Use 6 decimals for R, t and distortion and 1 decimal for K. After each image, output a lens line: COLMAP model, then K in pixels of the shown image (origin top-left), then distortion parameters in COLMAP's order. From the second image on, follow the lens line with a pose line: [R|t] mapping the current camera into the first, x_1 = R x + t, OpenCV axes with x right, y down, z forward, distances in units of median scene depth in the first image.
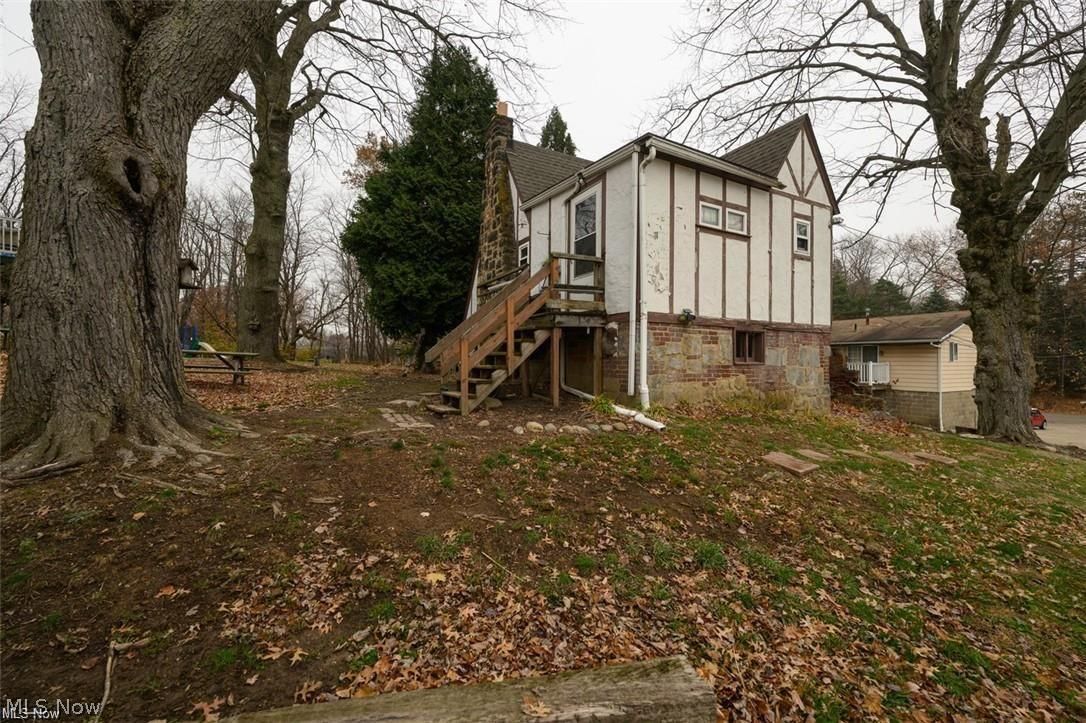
lens RADIAL K [[434.7, 0, 542.9], [0, 434.7, 359.2], [0, 0, 1]] dist [-0.002140, -0.000169]
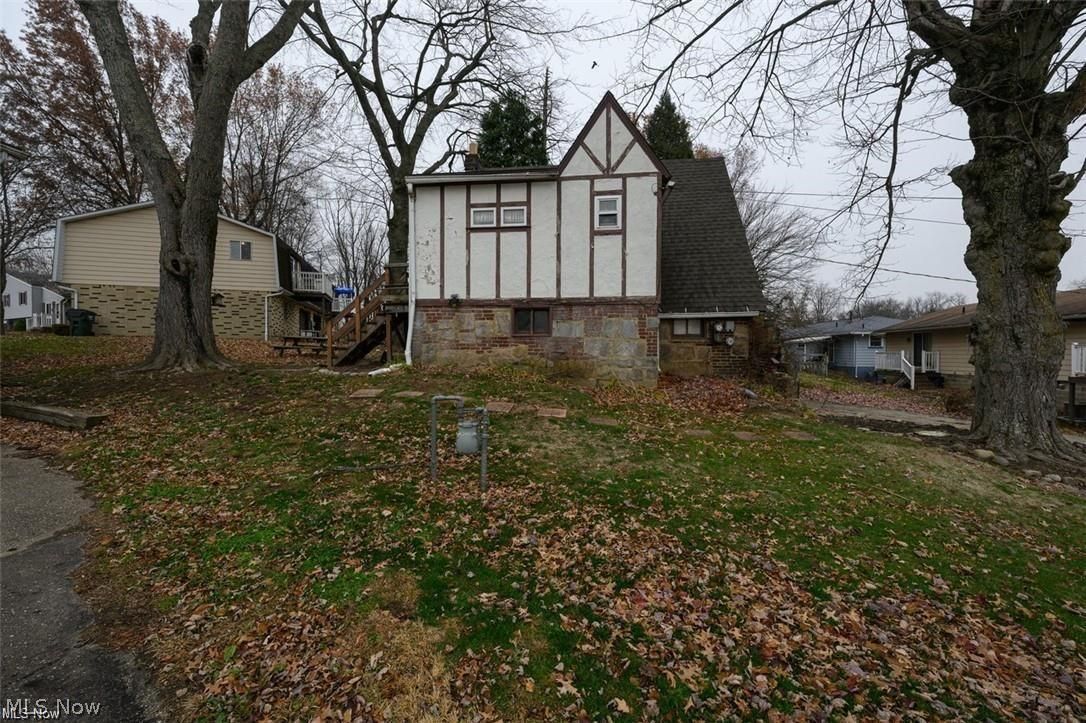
lens RADIAL K [[434.7, 0, 541.0], [0, 434.7, 361.8], [0, 0, 1]] dist [-0.002140, -0.000169]
pose [[0.812634, 0.007995, -0.582720, 1.219905], [0.003004, 0.999835, 0.017908, 0.062045], [0.582767, -0.016303, 0.812476, 0.069149]]
